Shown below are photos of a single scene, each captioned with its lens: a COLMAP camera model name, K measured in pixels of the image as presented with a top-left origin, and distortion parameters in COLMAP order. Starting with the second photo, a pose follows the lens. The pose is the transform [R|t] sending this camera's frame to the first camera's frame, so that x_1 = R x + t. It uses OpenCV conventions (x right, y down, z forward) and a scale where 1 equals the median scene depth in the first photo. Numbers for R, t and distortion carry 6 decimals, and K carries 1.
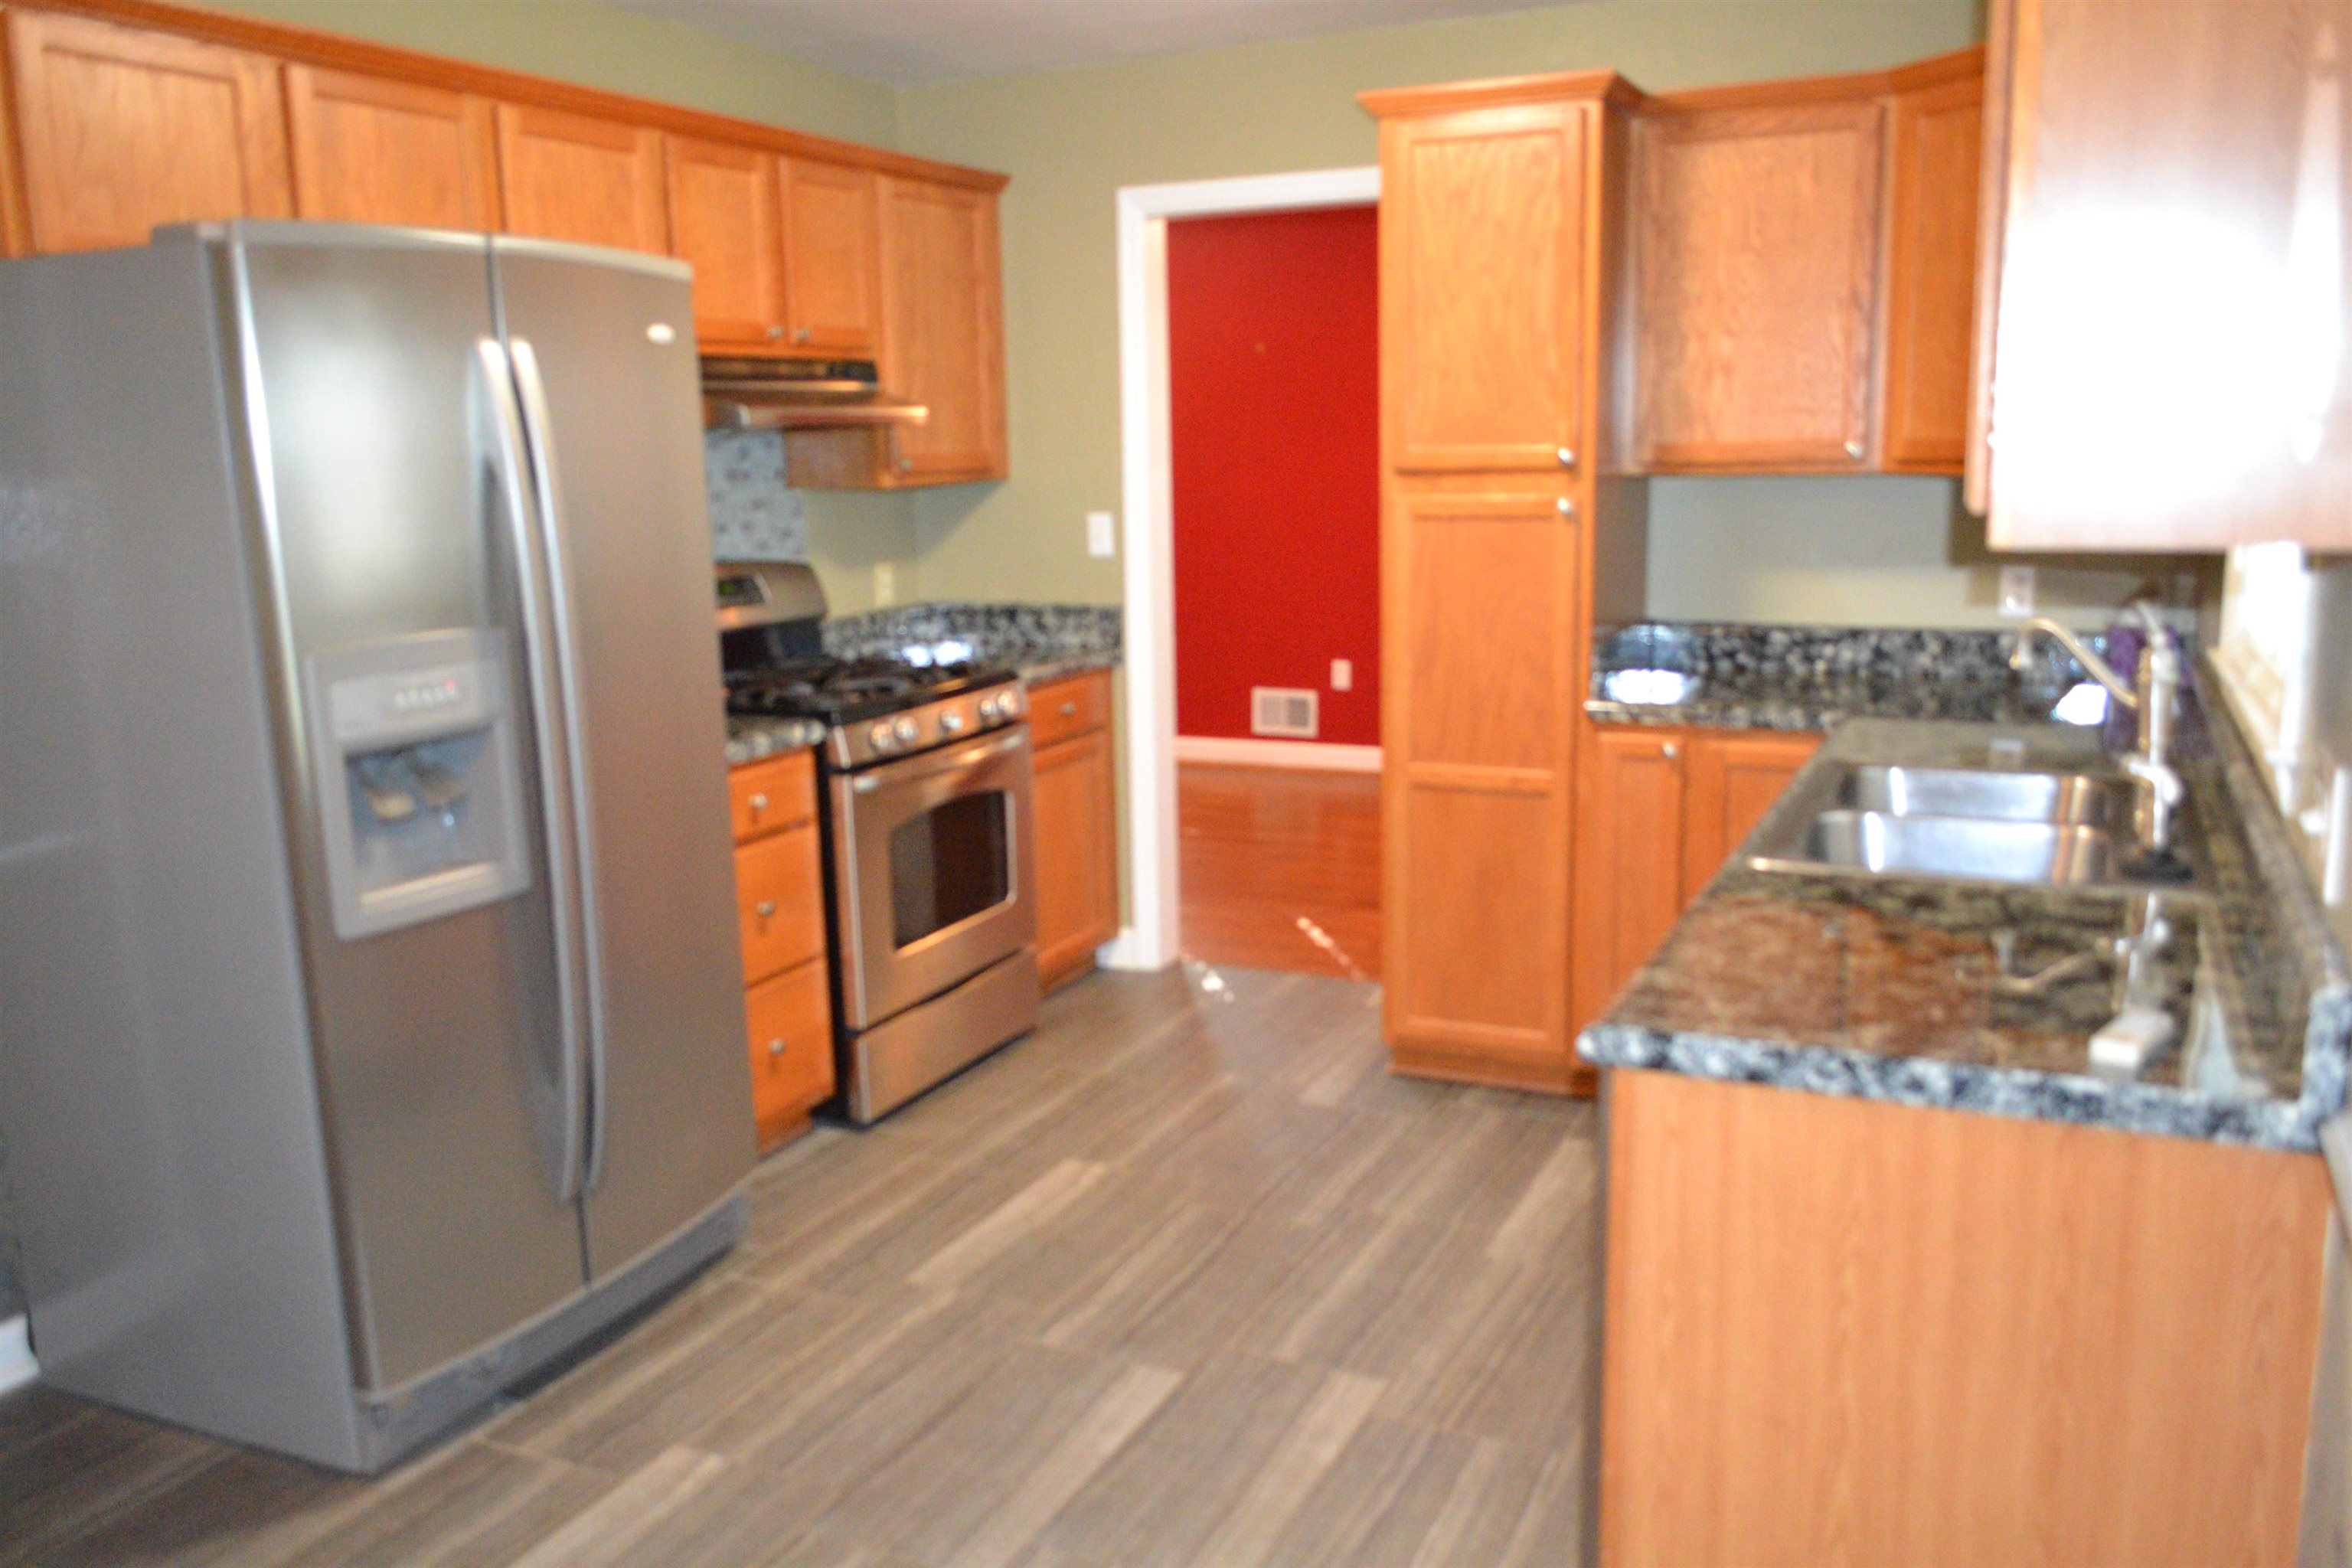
lens RADIAL K [[1874.3, 0, 1176.0], [0, 1874.3, 784.0], [0, 0, 1]] dist [-0.011022, 0.000841]
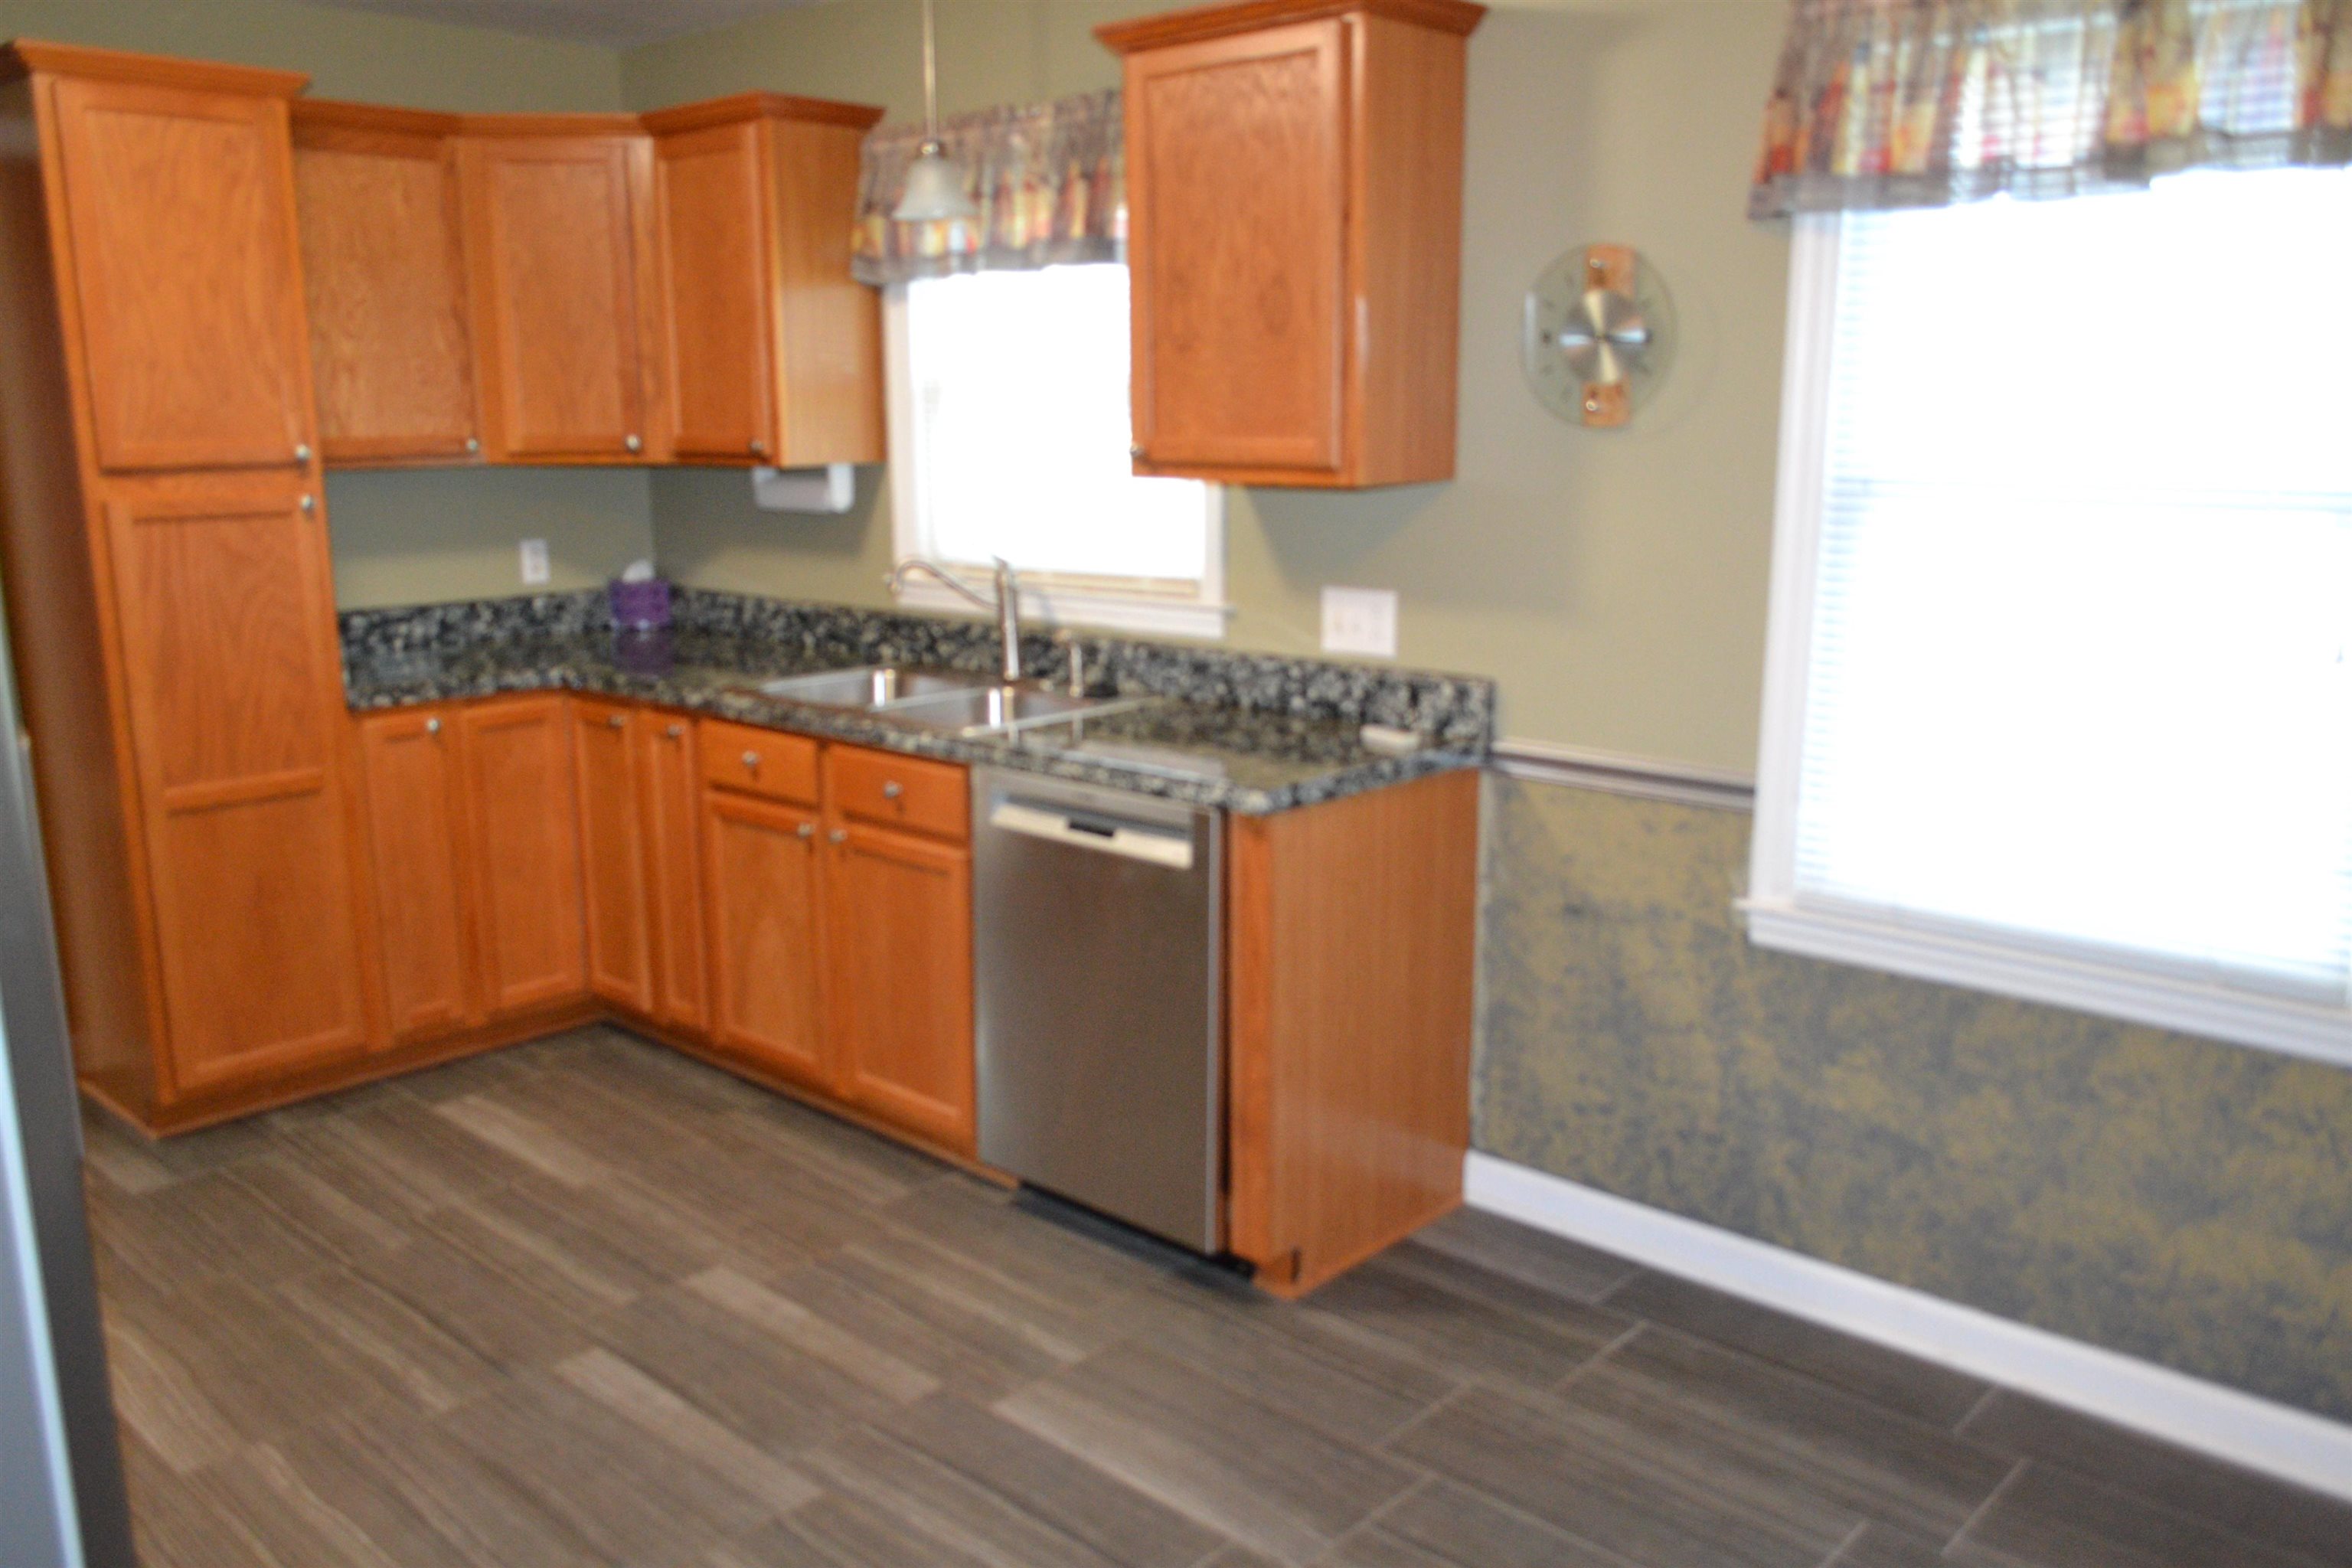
lens RADIAL K [[1874.3, 0, 1176.0], [0, 1874.3, 784.0], [0, 0, 1]] dist [-0.011022, 0.000841]
pose [[0.295677, -0.172580, 0.939570, -0.622281], [0.174728, 0.976724, 0.124418, -0.043678], [-0.939173, 0.127381, 0.318949, 0.261152]]
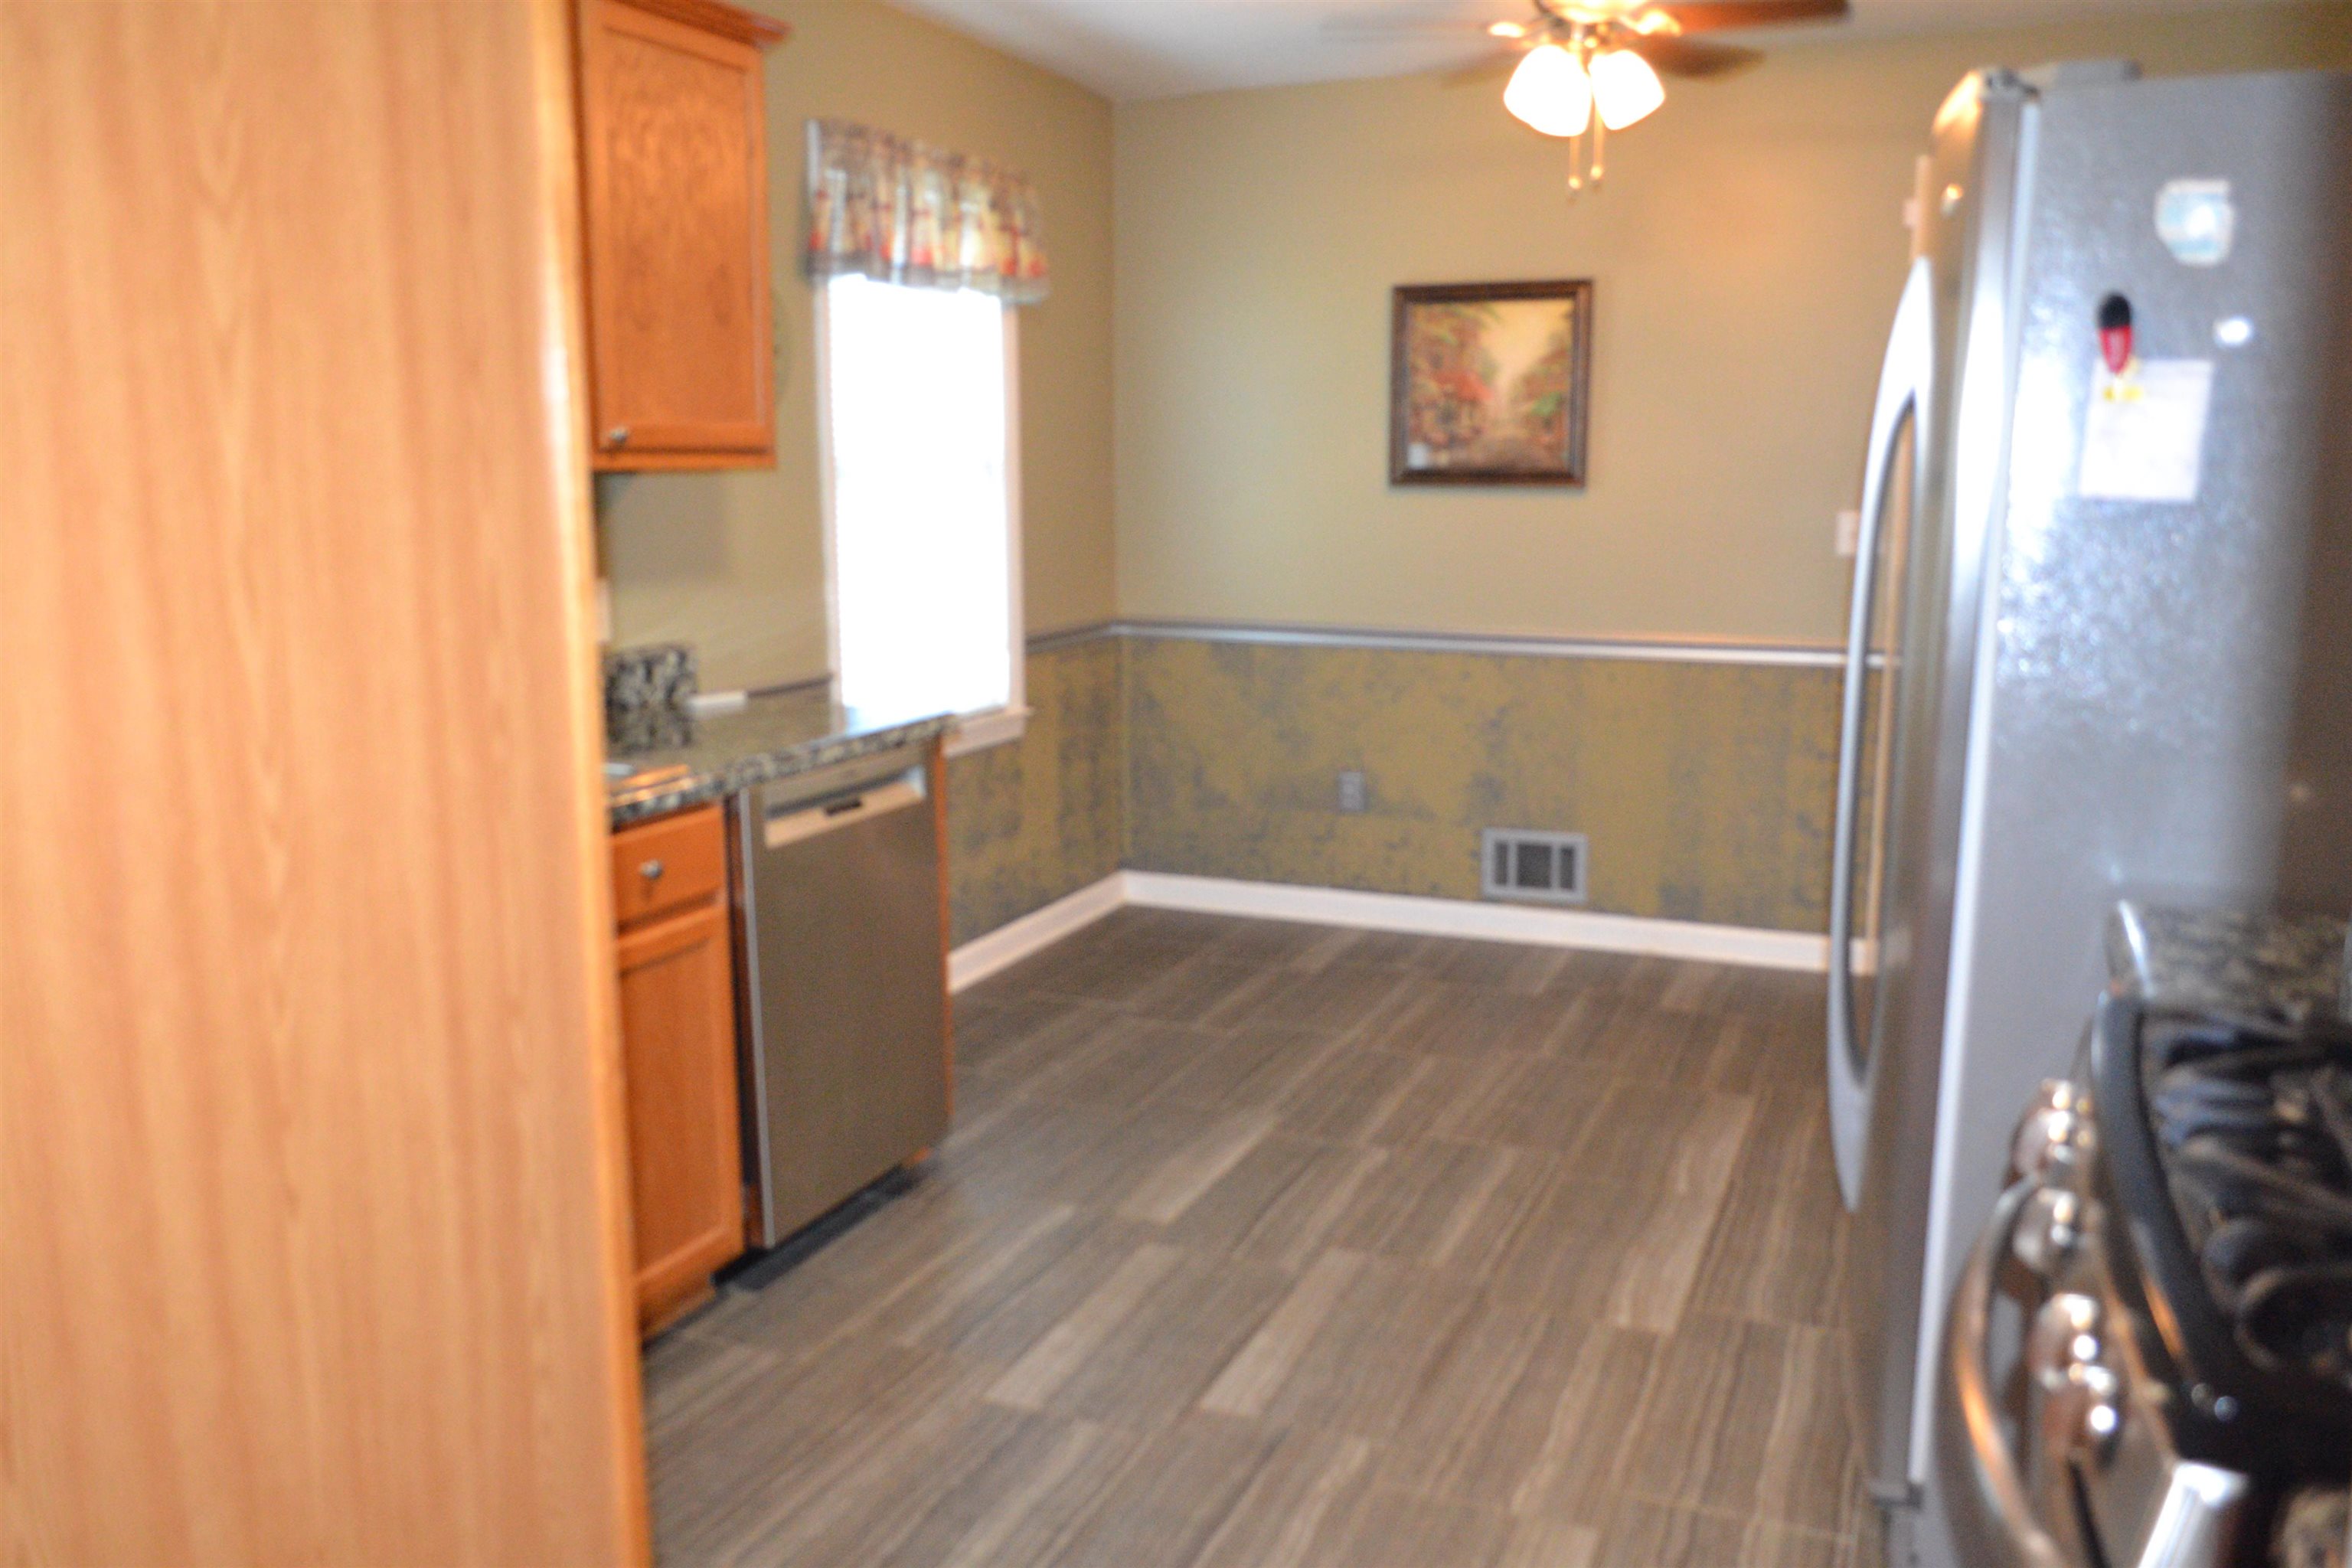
lens RADIAL K [[1874.3, 0, 1176.0], [0, 1874.3, 784.0], [0, 0, 1]] dist [-0.011022, 0.000841]
pose [[-0.998729, 0.032948, -0.038144, 0.031609], [0.017471, 0.936148, 0.351172, -0.227868], [0.047279, 0.350059, -0.935534, 1.352568]]
